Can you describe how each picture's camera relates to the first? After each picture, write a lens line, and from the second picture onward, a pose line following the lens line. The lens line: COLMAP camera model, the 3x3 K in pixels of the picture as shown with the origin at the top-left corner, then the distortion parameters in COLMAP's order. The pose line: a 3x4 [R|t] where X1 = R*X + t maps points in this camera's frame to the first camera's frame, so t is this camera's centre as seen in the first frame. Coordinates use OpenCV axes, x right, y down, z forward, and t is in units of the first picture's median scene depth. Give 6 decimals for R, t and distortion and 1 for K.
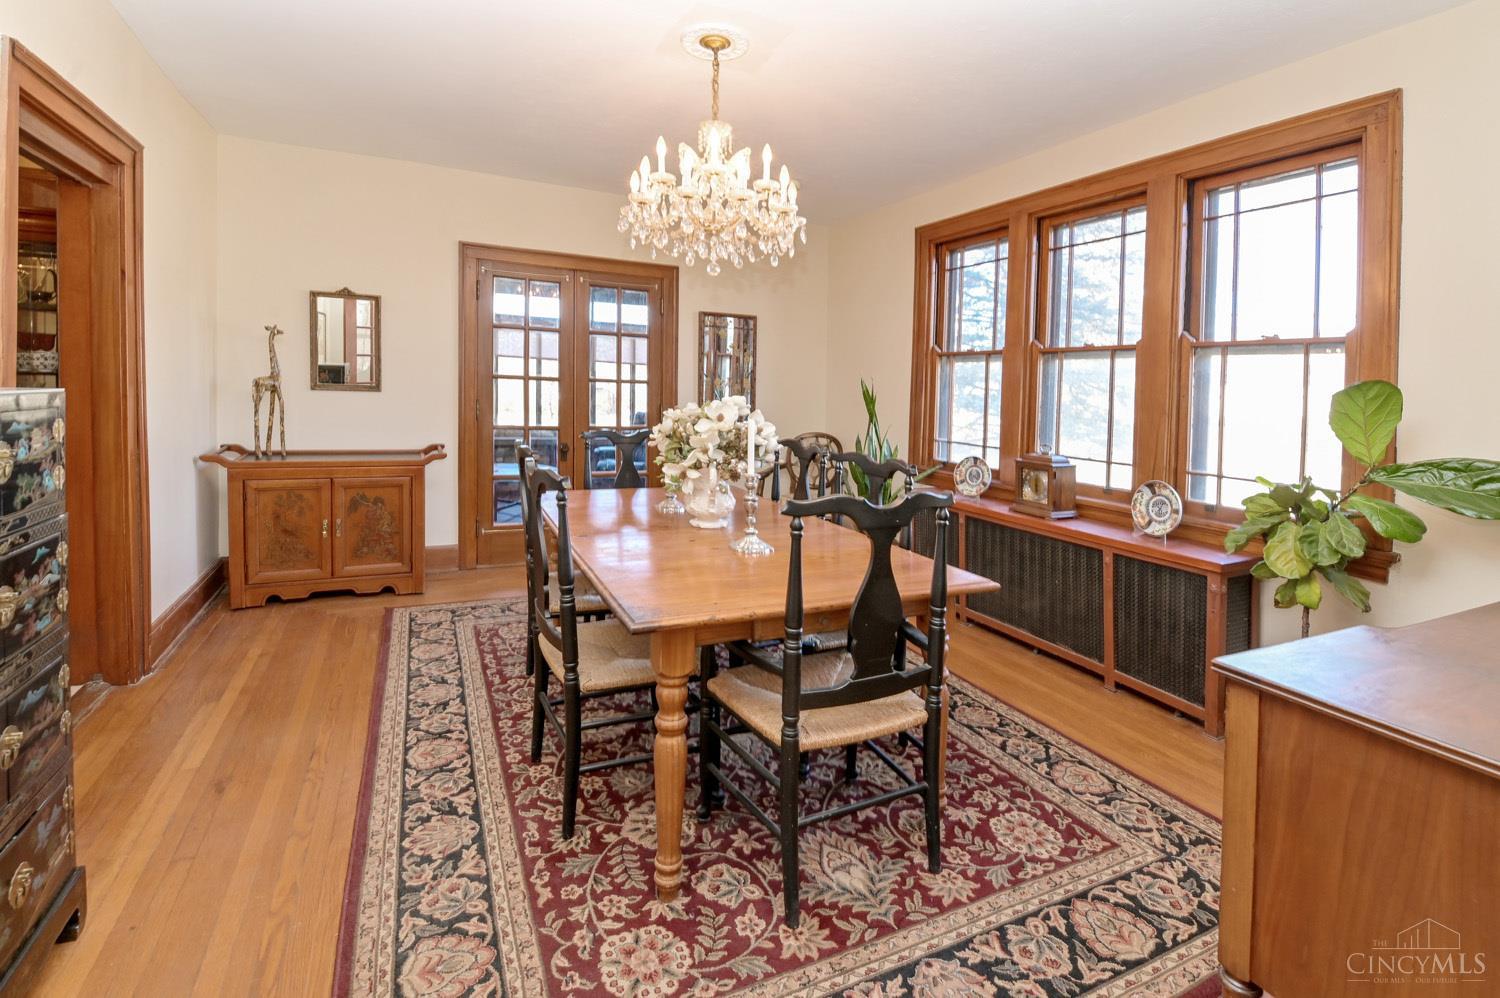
lens RADIAL K [[680.0, 0, 755.4], [0, 680.0, 501.2], [0, 0, 1]] dist [-0.014857, -0.004016]
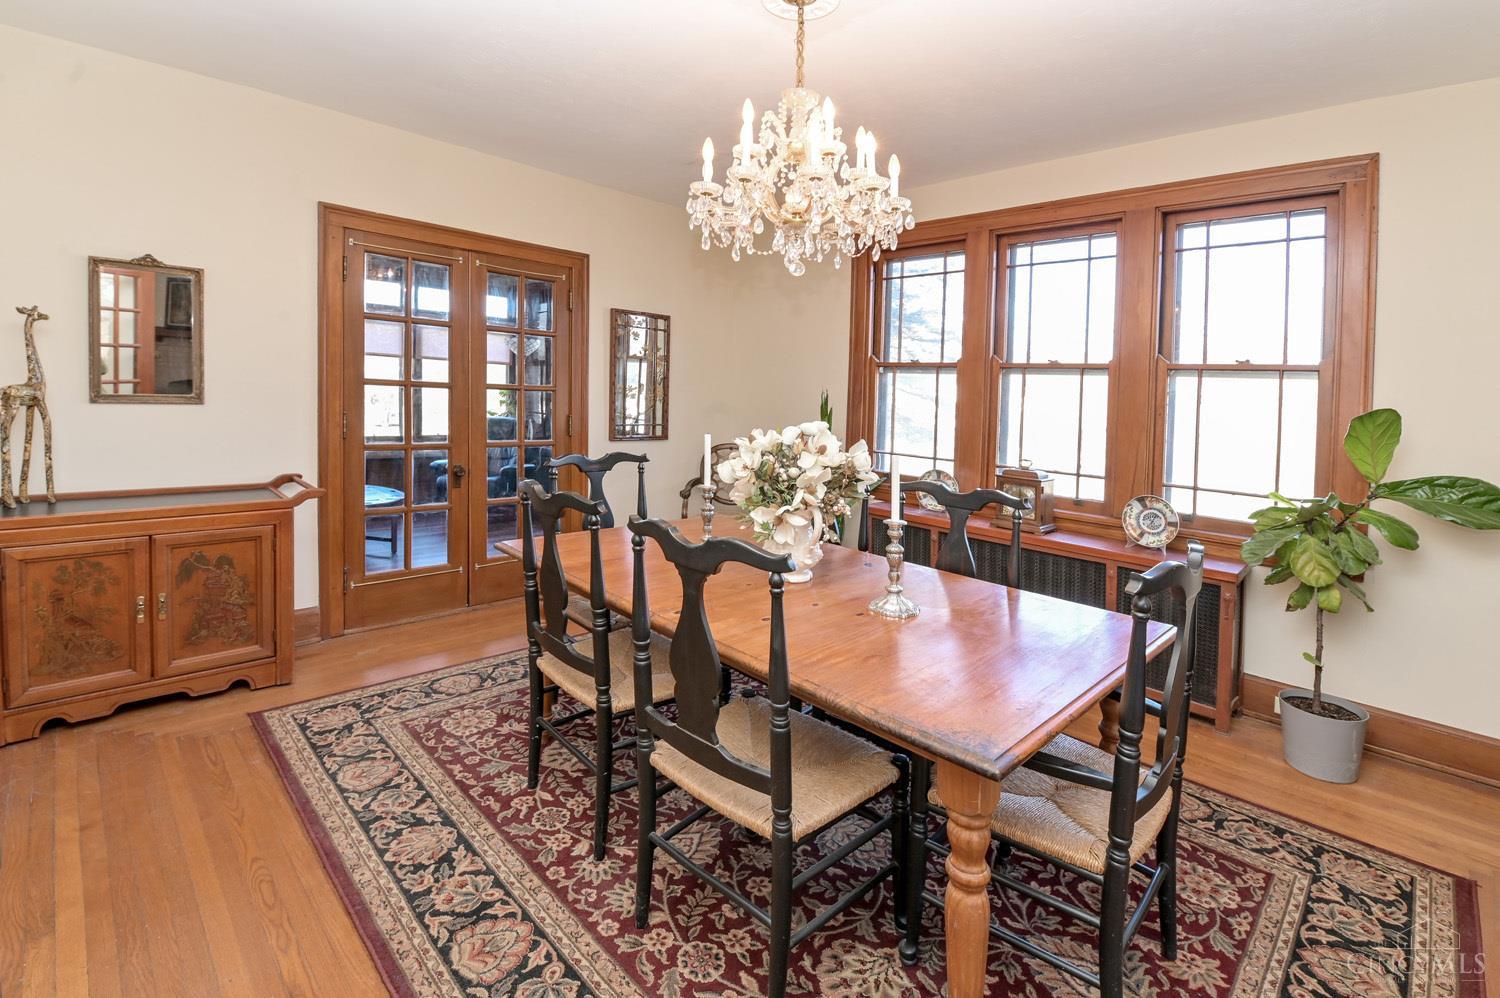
lens RADIAL K [[680.0, 0, 751.8], [0, 680.0, 490.8], [0, 0, 1]] dist [-0.014857, -0.004016]
pose [[0.944498, -0.041142, 0.325931, -0.327454], [0.042985, 0.999075, 0.001549, -0.063519], [-0.325693, 0.012547, 0.945392, 0.199065]]
